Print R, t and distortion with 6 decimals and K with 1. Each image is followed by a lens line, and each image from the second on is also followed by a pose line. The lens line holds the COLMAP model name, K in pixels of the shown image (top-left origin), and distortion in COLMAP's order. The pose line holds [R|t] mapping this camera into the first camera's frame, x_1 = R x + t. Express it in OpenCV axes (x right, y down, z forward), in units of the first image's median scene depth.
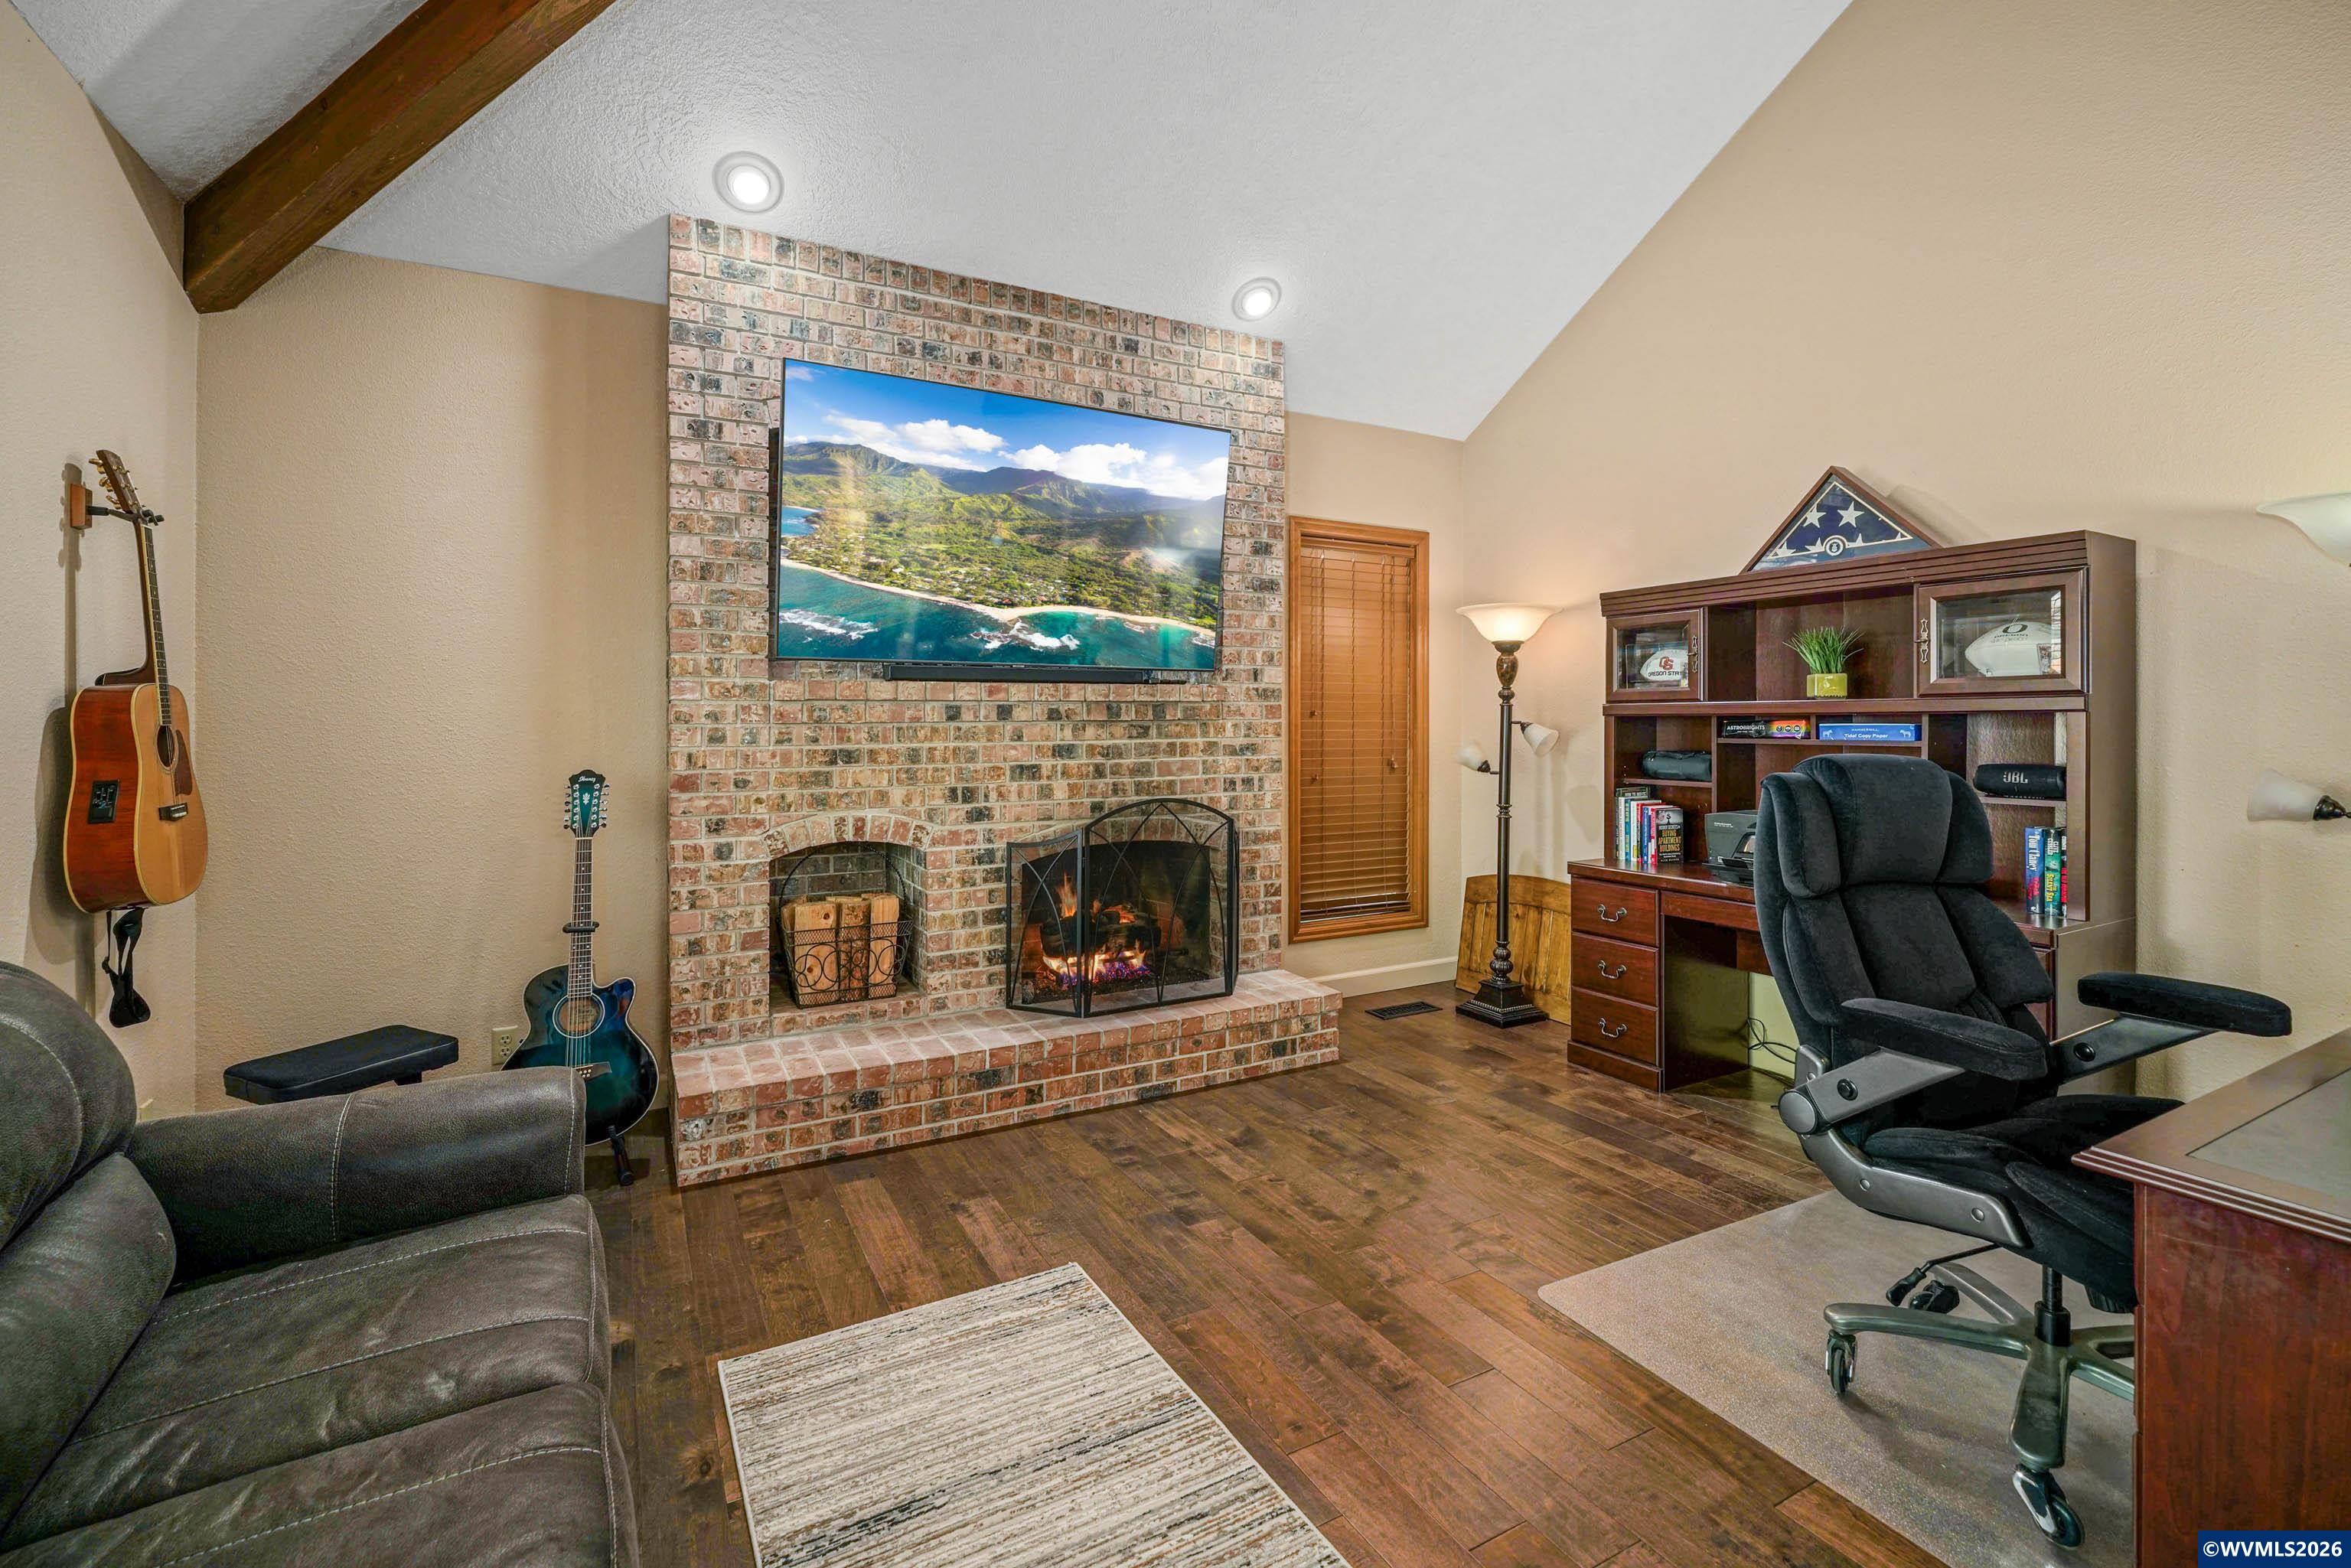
lens RADIAL K [[983.3, 0, 1091.3], [0, 983.3, 715.0], [0, 0, 1]] dist [-0.003951, -0.000395]
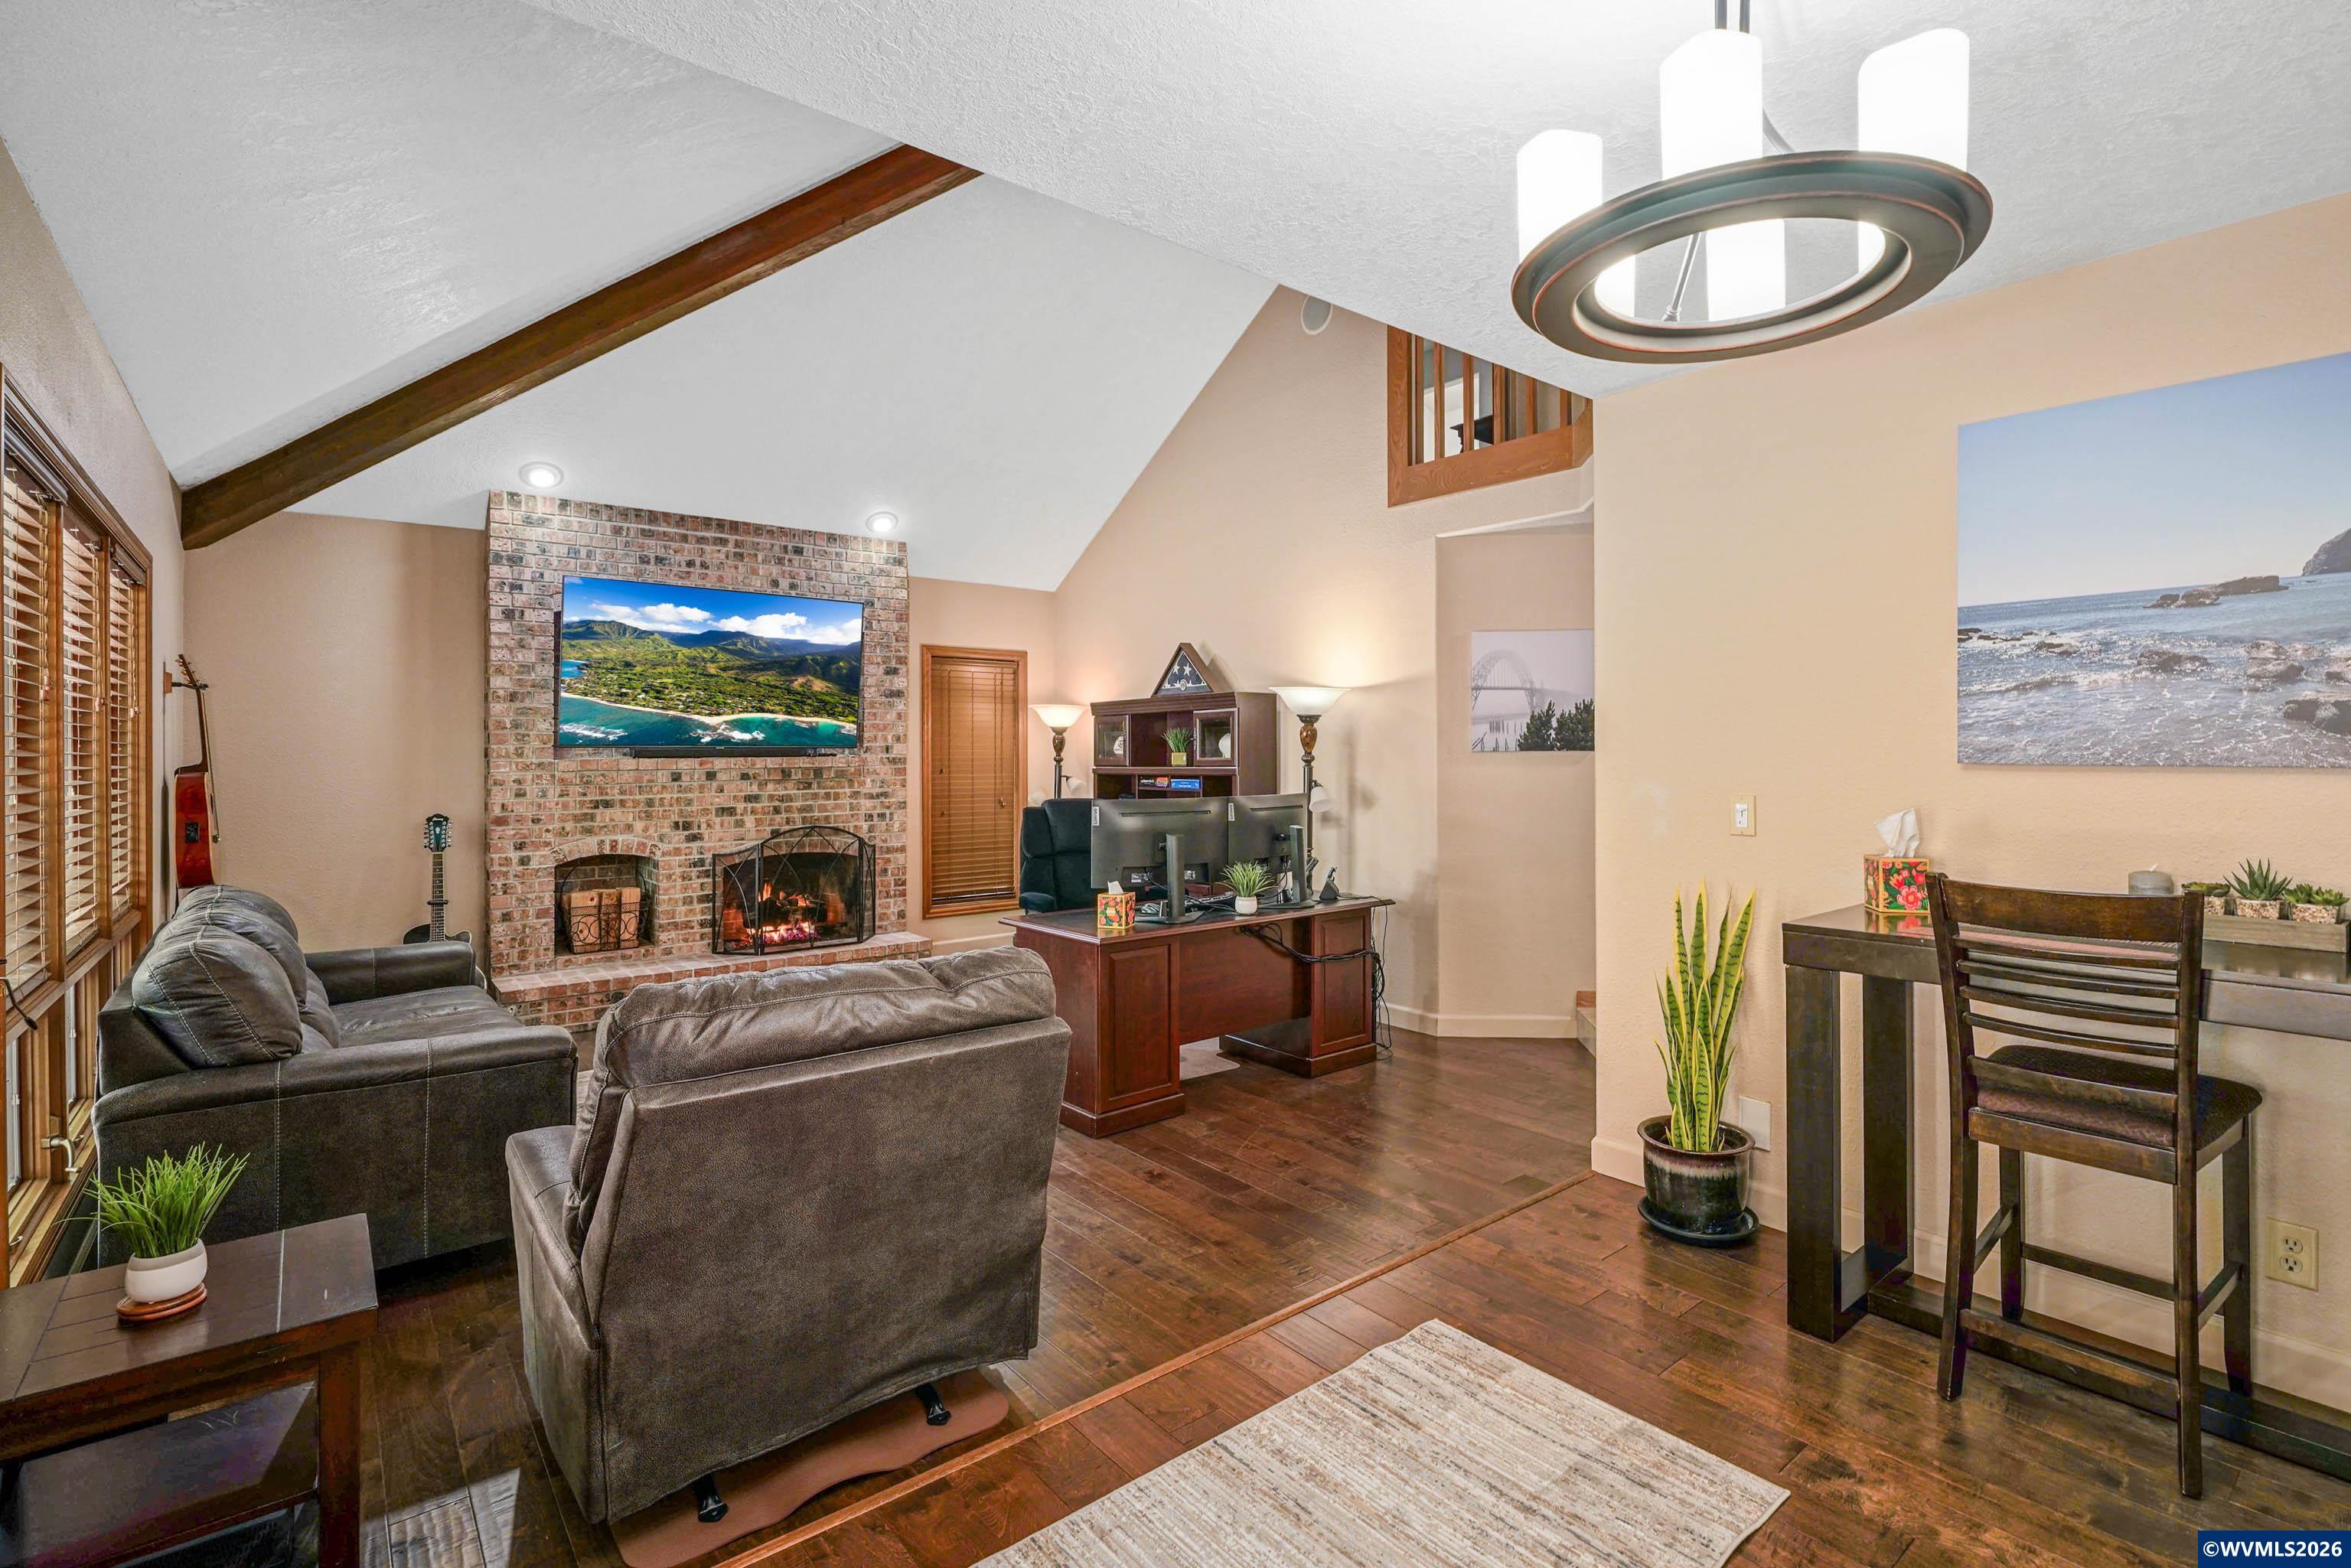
lens RADIAL K [[1042.1, 0, 1181.3], [0, 1042.1, 748.8], [0, 0, 1]] dist [-0.001124, -0.000212]
pose [[0.971329, -0.001392, 0.237737, 0.275578], [0.001730, 0.999998, -0.001213, -0.046395], [-0.237735, 0.001590, 0.971329, -0.934571]]
